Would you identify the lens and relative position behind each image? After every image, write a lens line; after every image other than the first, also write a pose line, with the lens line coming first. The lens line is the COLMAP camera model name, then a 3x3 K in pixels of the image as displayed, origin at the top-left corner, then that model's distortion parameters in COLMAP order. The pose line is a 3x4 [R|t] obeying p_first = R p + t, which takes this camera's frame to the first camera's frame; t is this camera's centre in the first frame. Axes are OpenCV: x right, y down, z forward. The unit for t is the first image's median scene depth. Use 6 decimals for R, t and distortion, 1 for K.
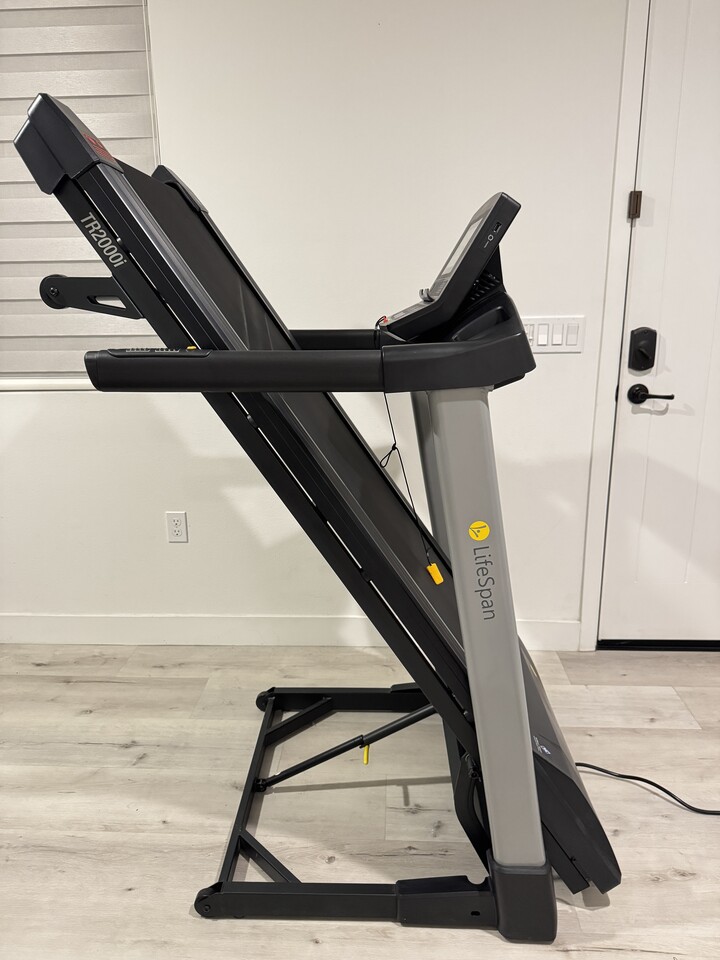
lens RADIAL K [[669.7, 0, 360.0], [0, 669.7, 480.0], [0, 0, 1]] dist [0.091399, -0.109713]
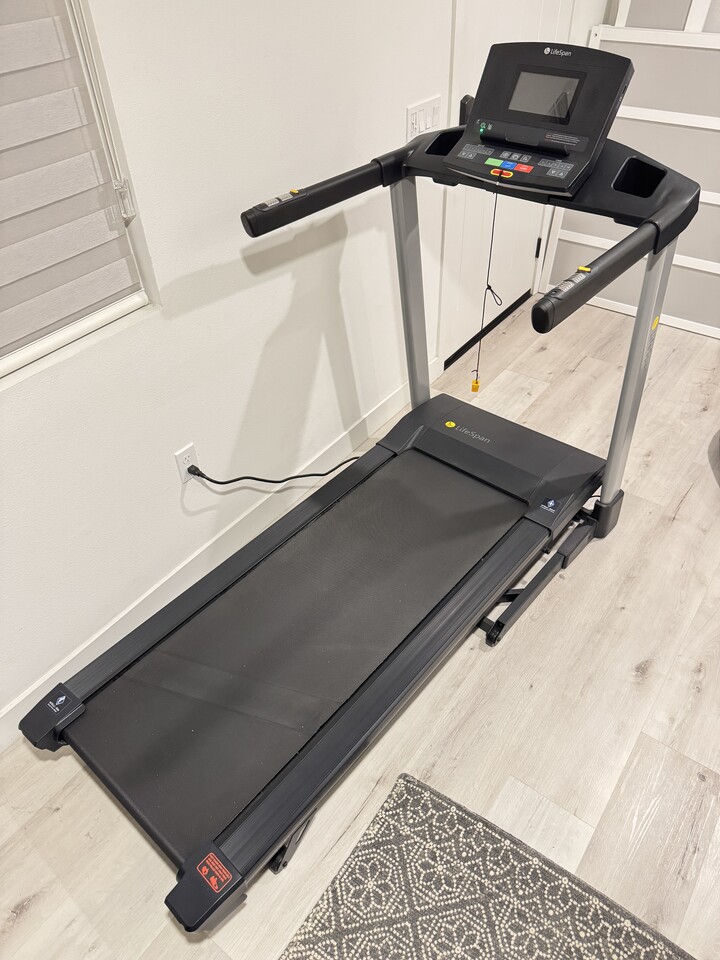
lens RADIAL K [[669.7, 0, 360.0], [0, 669.7, 480.0], [0, 0, 1]] dist [0.091399, -0.109713]
pose [[0.556493, -0.553787, 0.619383, -0.758130], [0.240768, 0.820979, 0.517711, -0.331170], [-0.795202, -0.138975, 0.590204, 0.370937]]
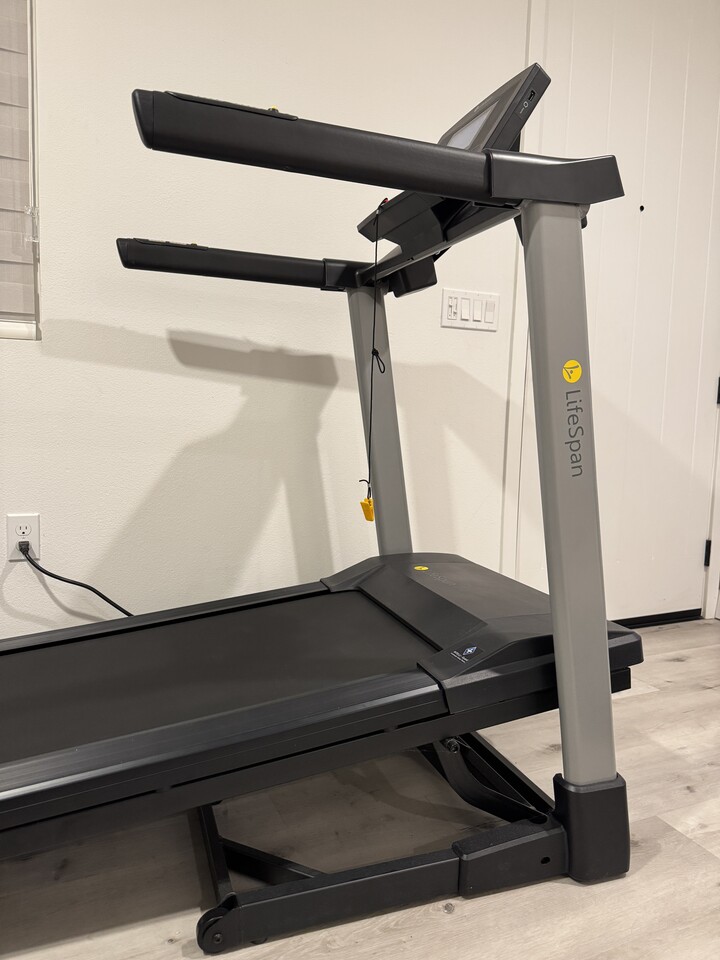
lens RADIAL K [[669.7, 0, 360.0], [0, 669.7, 480.0], [0, 0, 1]] dist [0.091399, -0.109713]
pose [[0.885426, -0.018923, 0.464395, -0.321495], [0.085193, 0.988850, -0.122137, 0.134999], [-0.456906, 0.147707, 0.877166, 0.252405]]
